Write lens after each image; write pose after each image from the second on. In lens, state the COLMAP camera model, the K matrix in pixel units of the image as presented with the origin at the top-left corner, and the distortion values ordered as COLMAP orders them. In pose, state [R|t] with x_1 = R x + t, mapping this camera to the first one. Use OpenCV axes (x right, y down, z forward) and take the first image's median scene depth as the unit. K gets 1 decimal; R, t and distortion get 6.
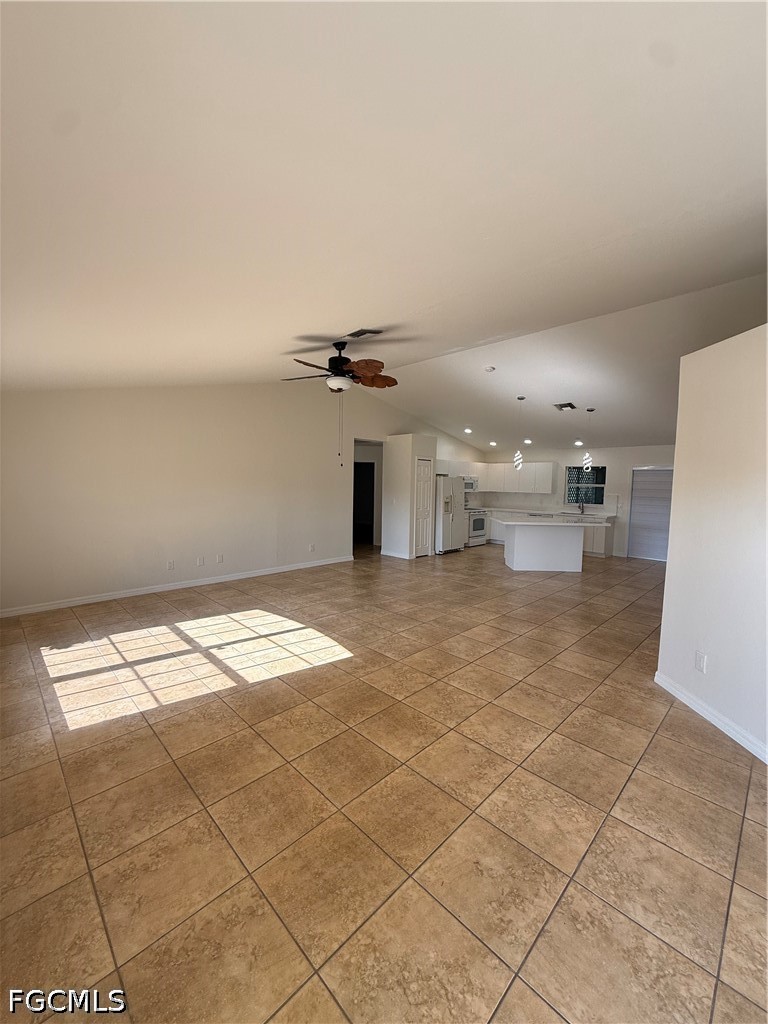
lens RADIAL K [[406.7, 0, 385.4], [0, 406.7, 515.5], [0, 0, 1]] dist [-0.002095, 0.000007]
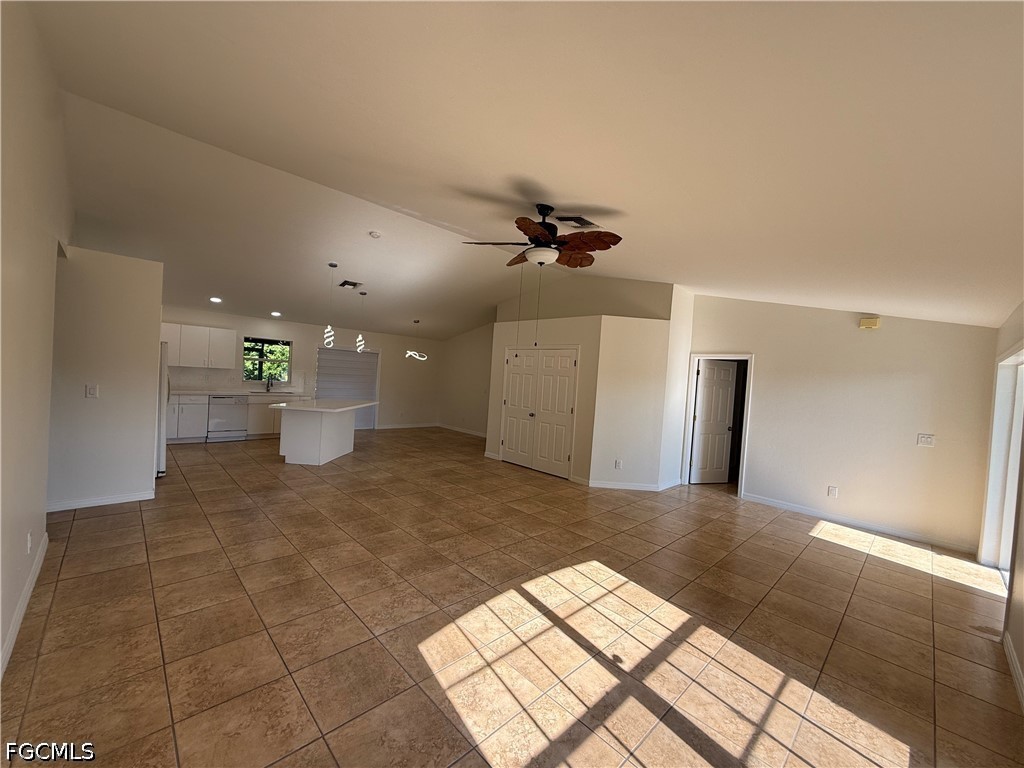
lens RADIAL K [[406.7, 0, 509.7], [0, 406.7, 388.6], [0, 0, 1]] dist [-0.002095, 0.000007]
pose [[0.013625, -0.050539, 0.998629, -1.280628], [0.019778, 0.998540, 0.050264, -0.148423], [-0.999712, 0.019066, 0.014604, 1.464182]]
